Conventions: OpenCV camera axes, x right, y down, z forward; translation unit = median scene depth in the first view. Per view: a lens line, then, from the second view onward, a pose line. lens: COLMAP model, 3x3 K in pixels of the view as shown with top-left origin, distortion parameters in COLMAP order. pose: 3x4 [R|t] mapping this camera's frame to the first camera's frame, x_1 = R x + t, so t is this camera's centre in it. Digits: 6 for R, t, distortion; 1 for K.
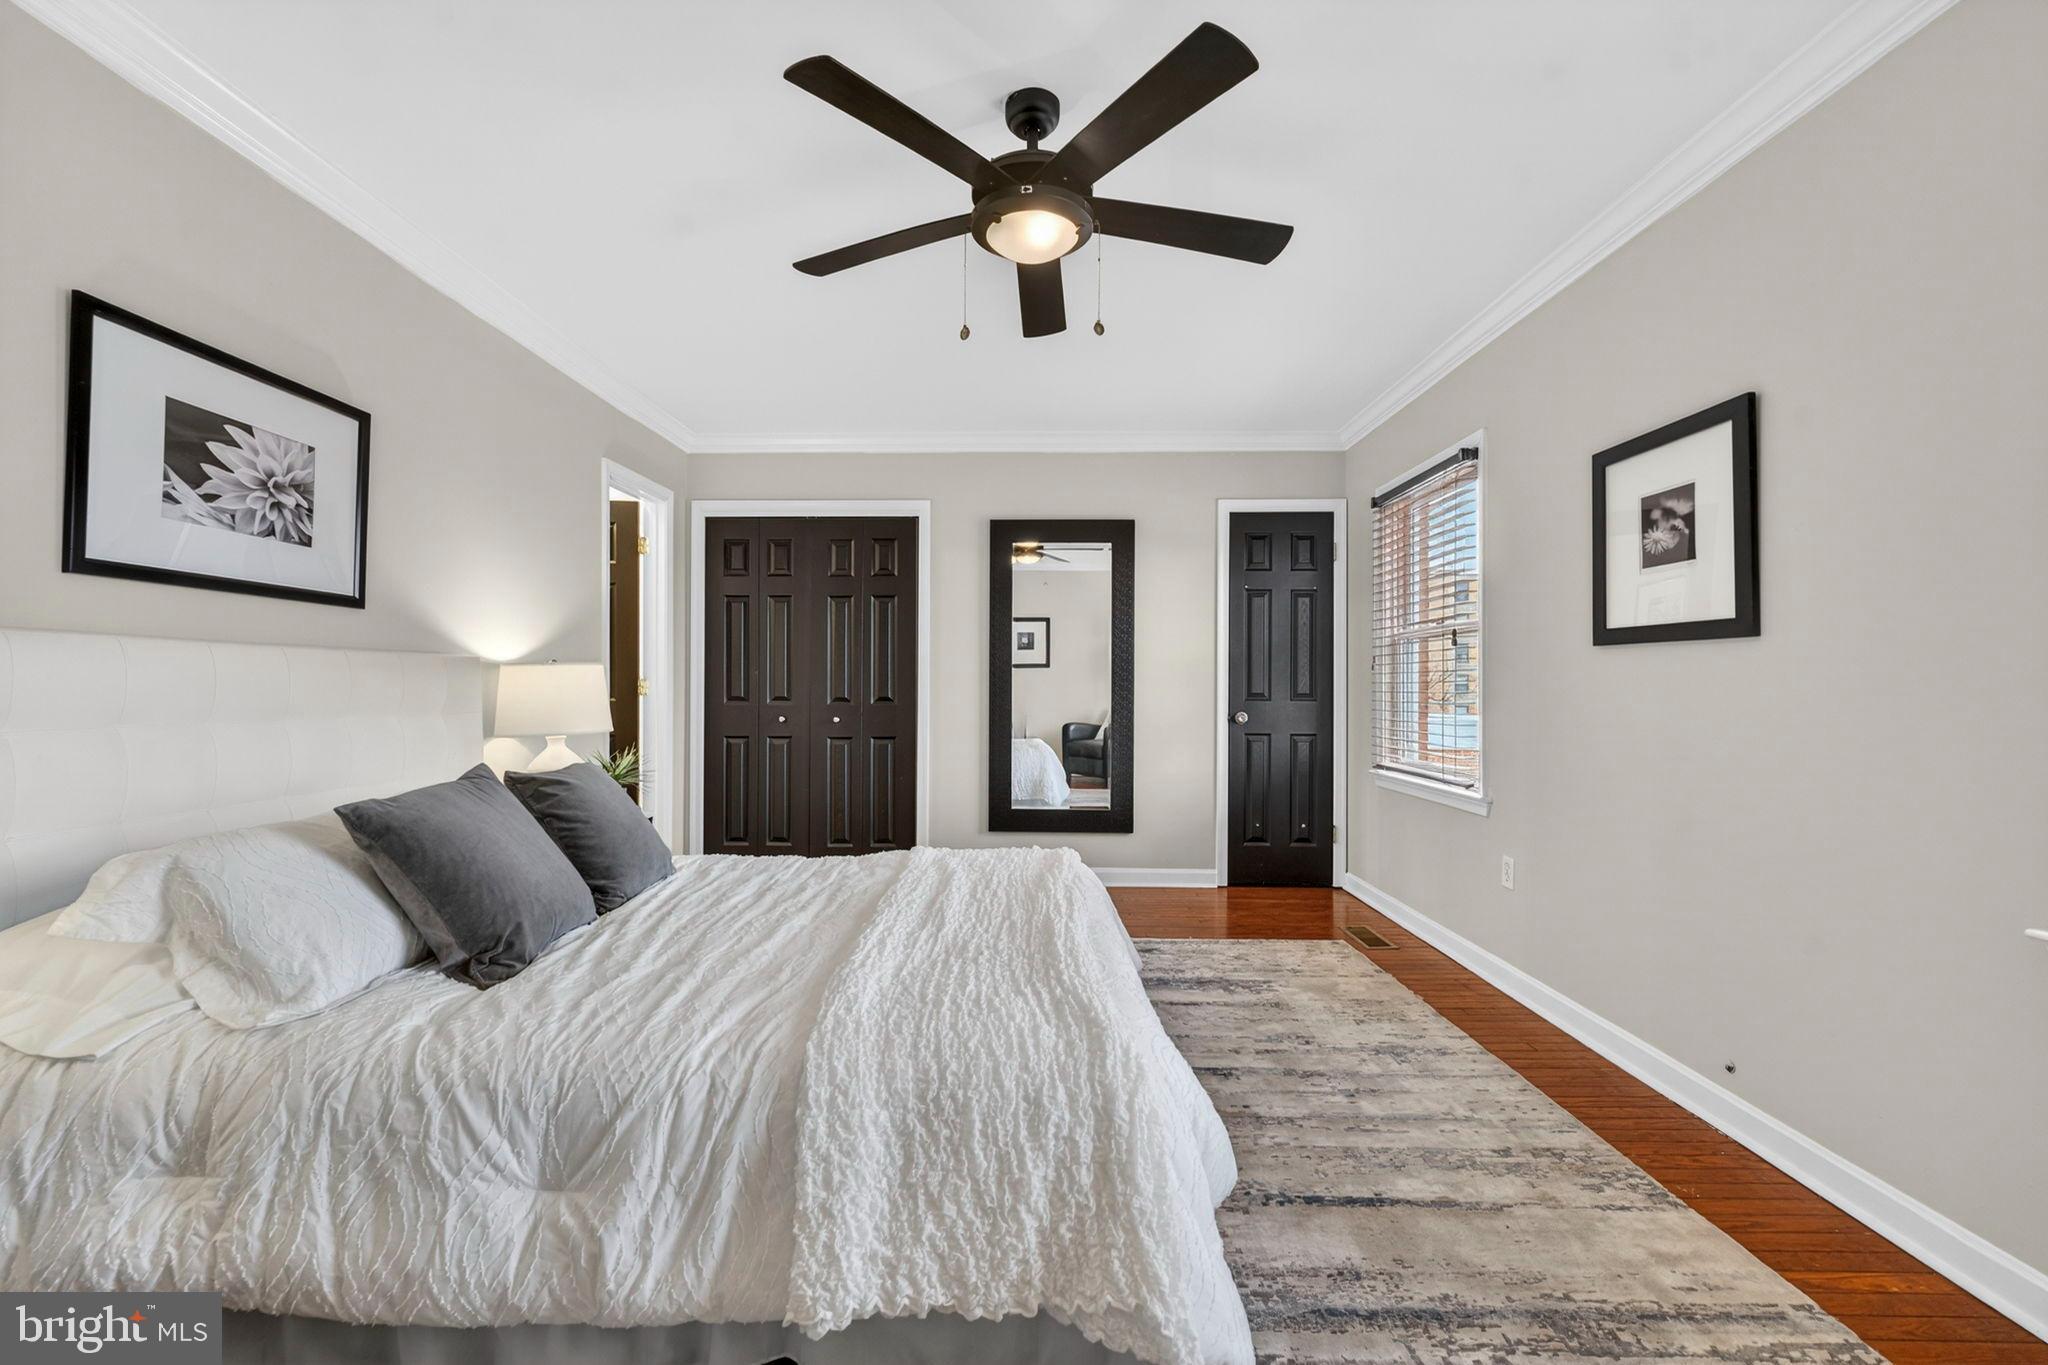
lens RADIAL K [[846.2, 0, 1010.2], [0, 846.2, 683.7], [0, 0, 1]] dist [0.001416, -0.000019]
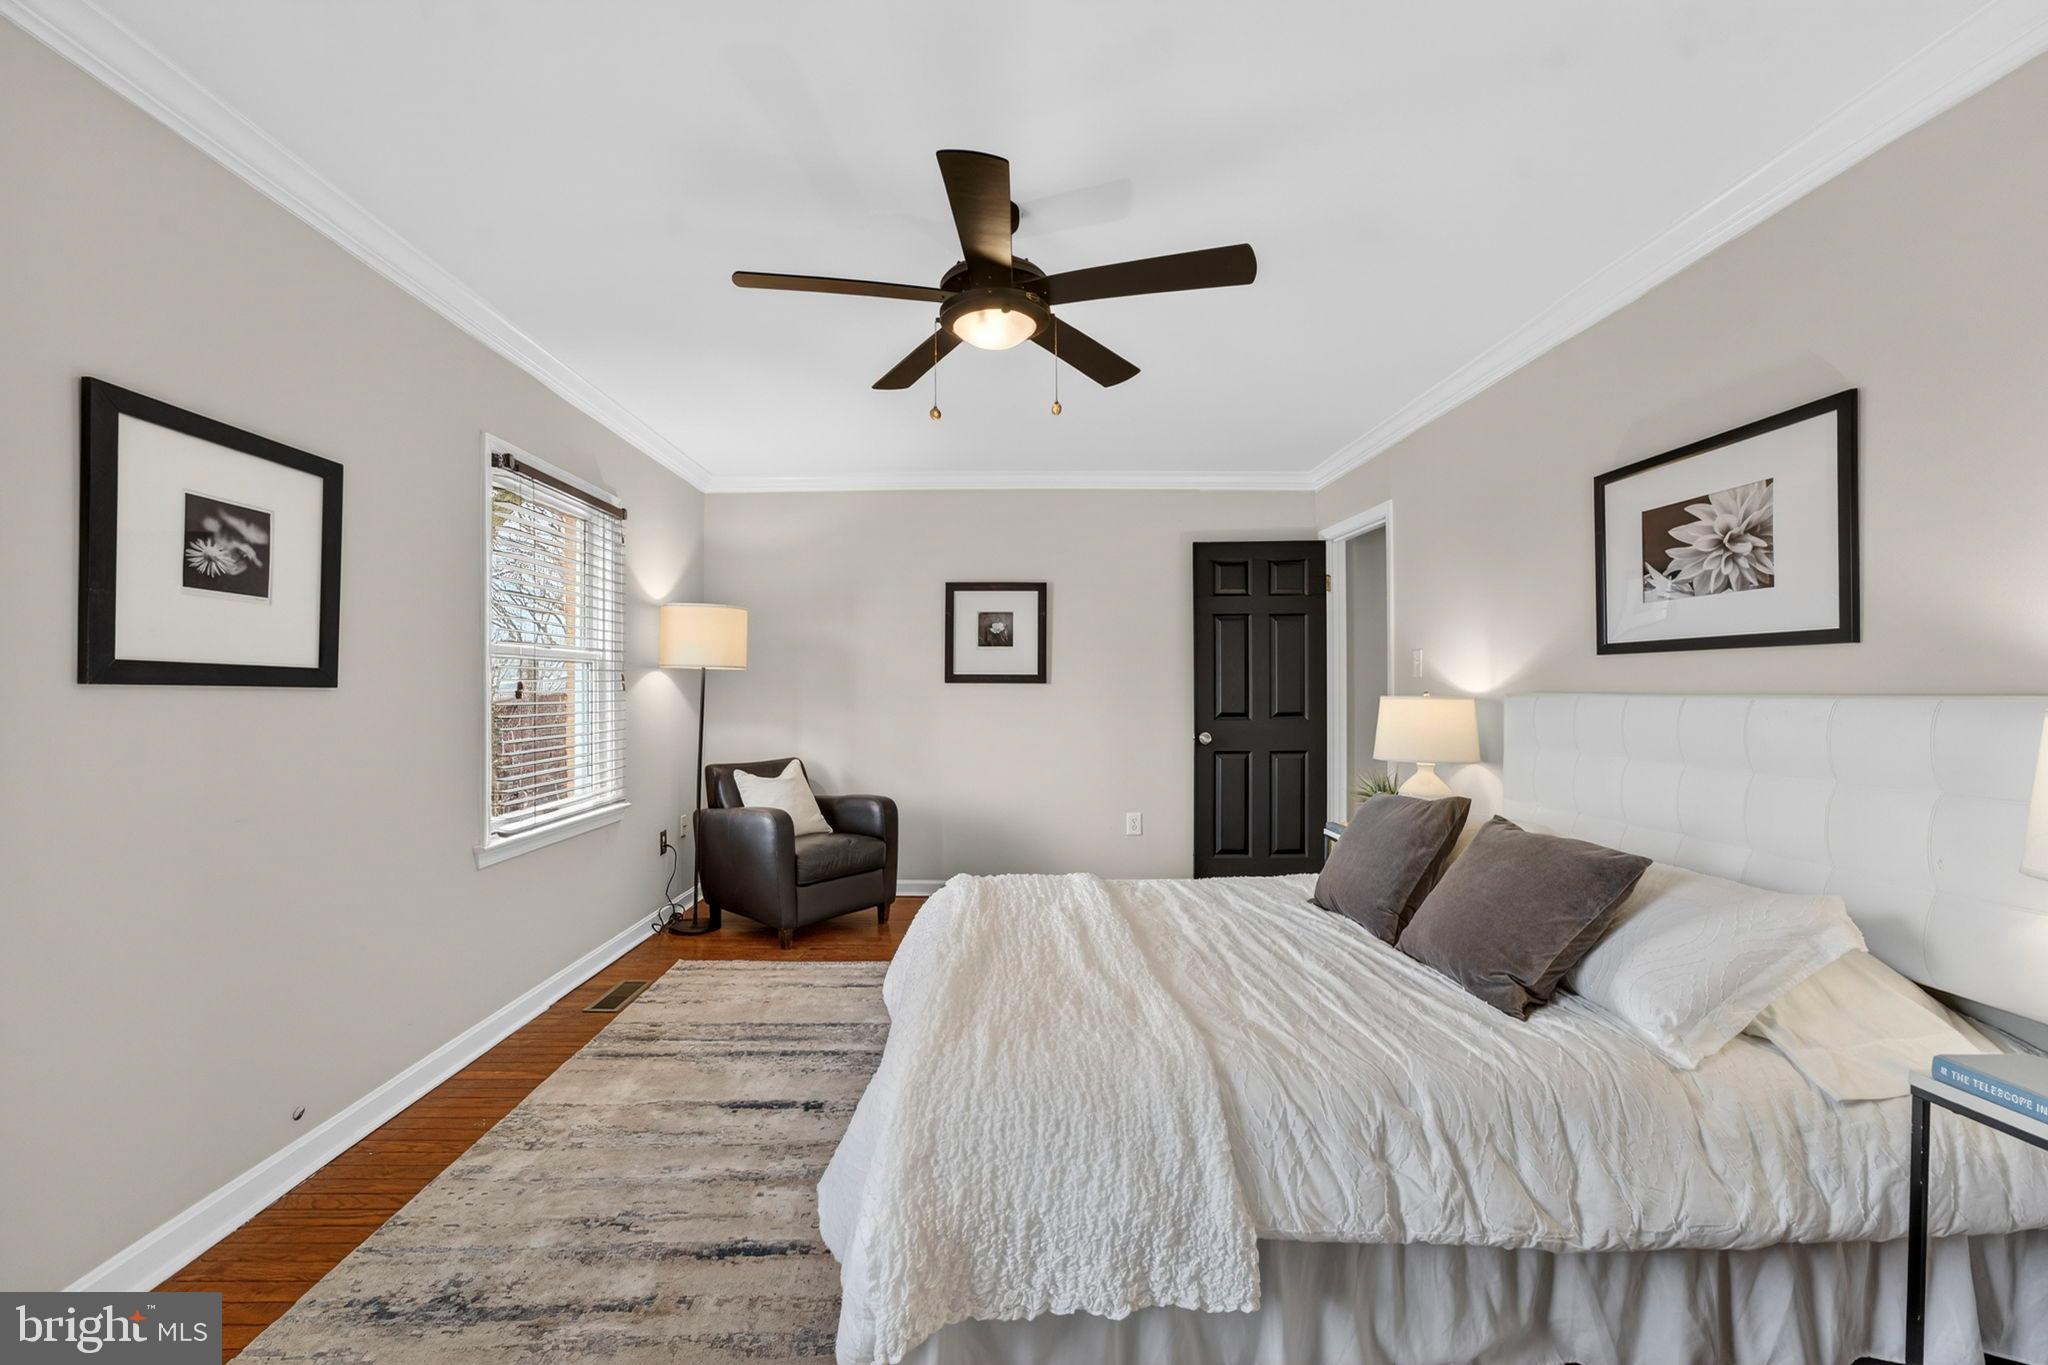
lens RADIAL K [[833.3, 0, 1005.3], [0, 833.3, 680.5], [0, 0, 1]] dist [-0.039308, 0.028217]
pose [[-0.999420, -0.001548, -0.034019, 0.045089], [-0.001096, 0.999911, -0.013297, -0.047508], [0.034037, -0.013252, -0.999333, 1.943163]]
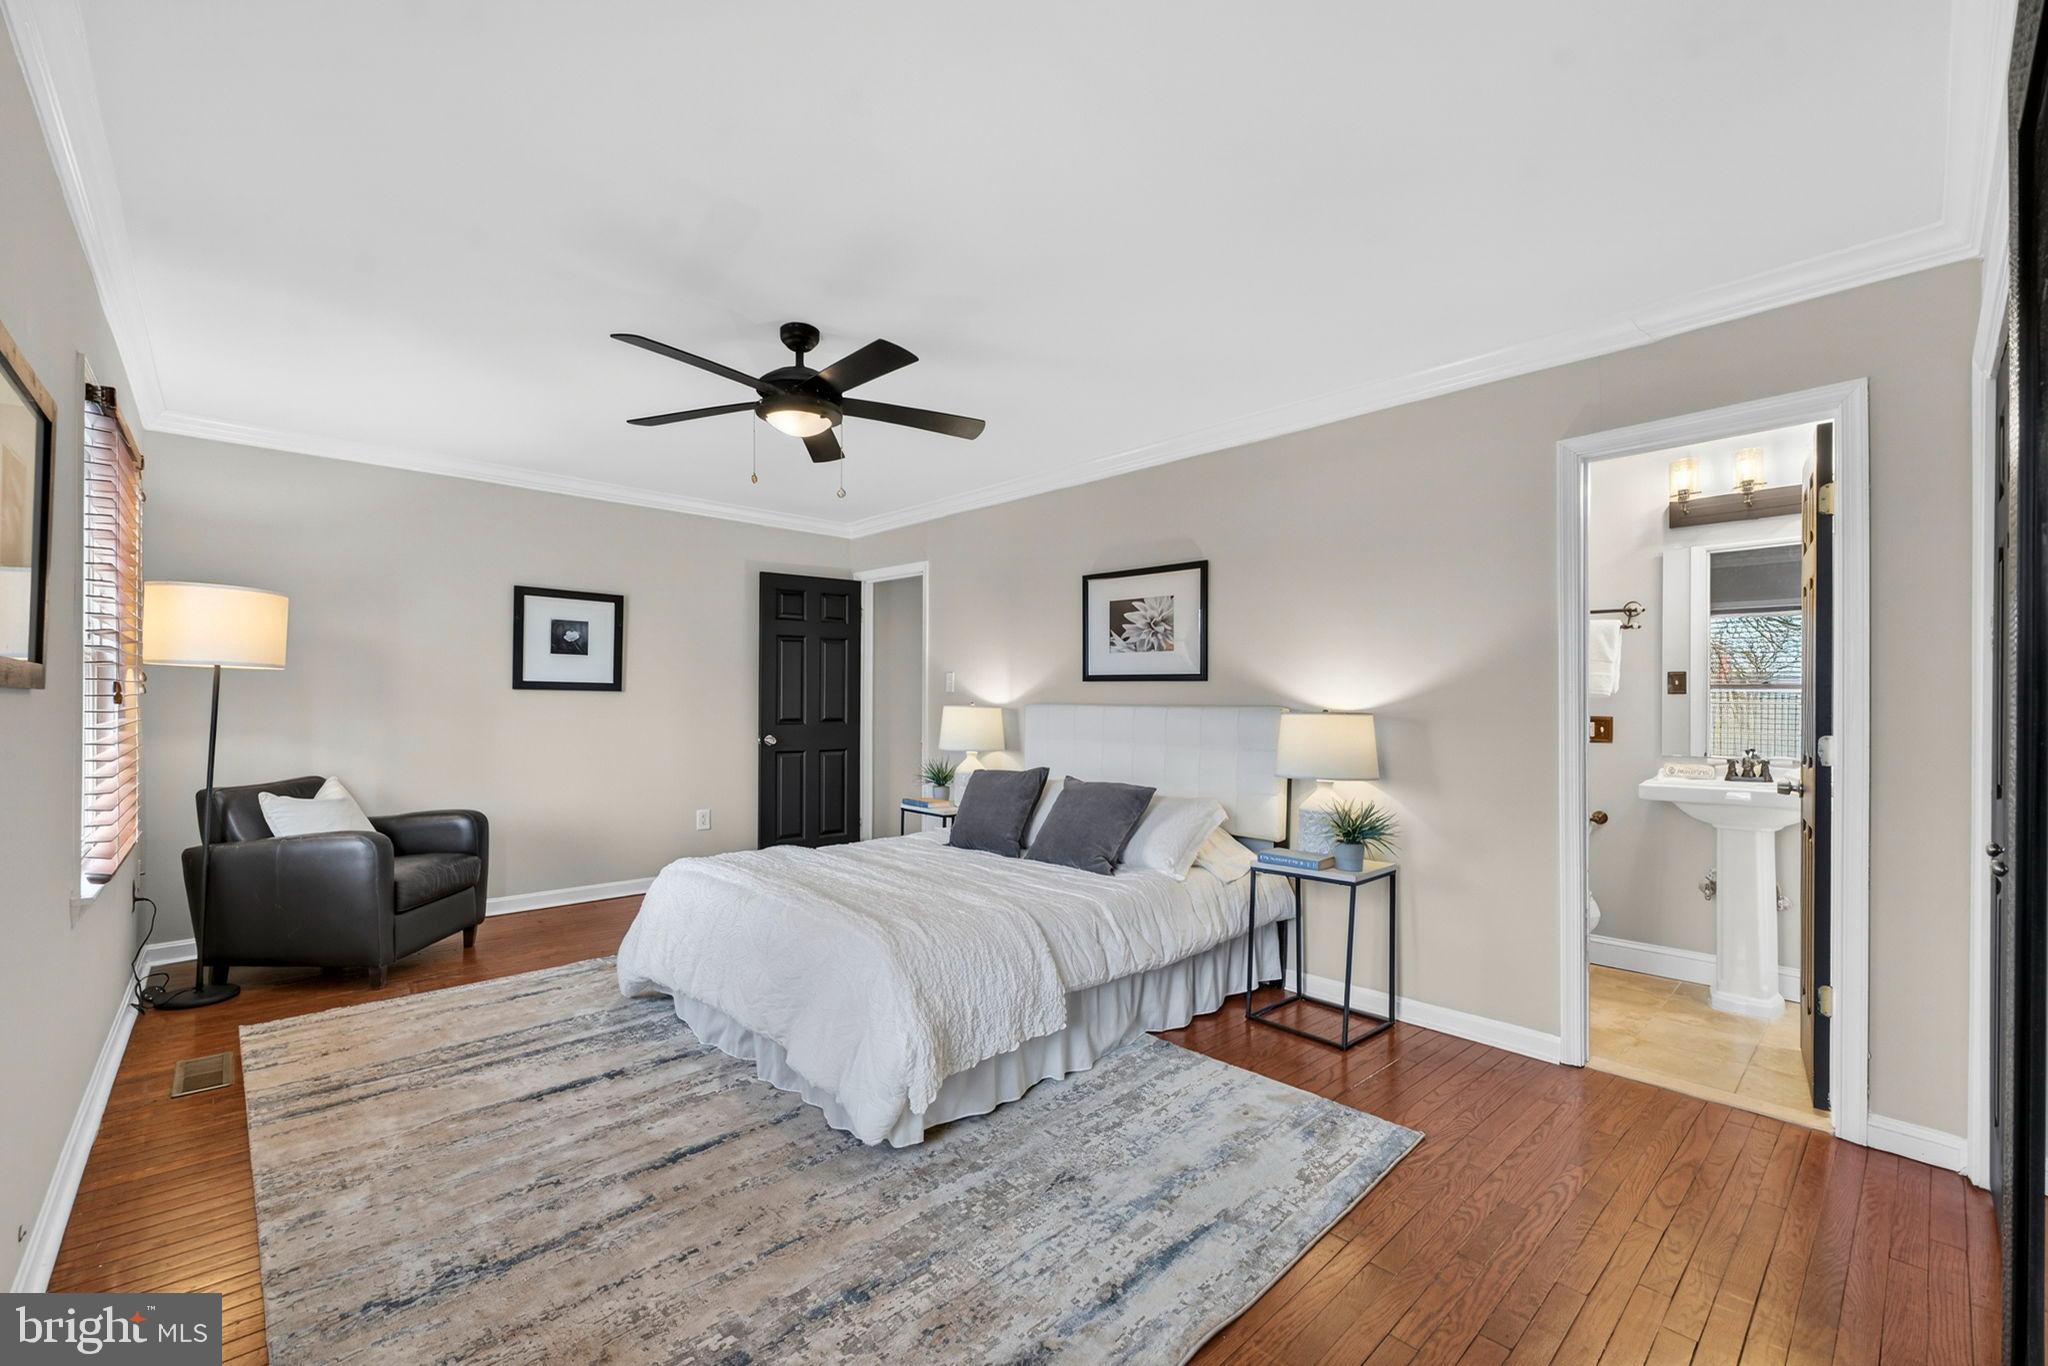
lens RADIAL K [[846.2, 0, 1010.2], [0, 846.2, 684.2], [0, 0, 1]] dist [0.001416, -0.000019]
pose [[-0.712775, -0.022508, -0.701032, 0.722647], [-0.008280, 0.999685, -0.023678, -0.044720], [0.701344, -0.011073, -0.712737, 2.130040]]
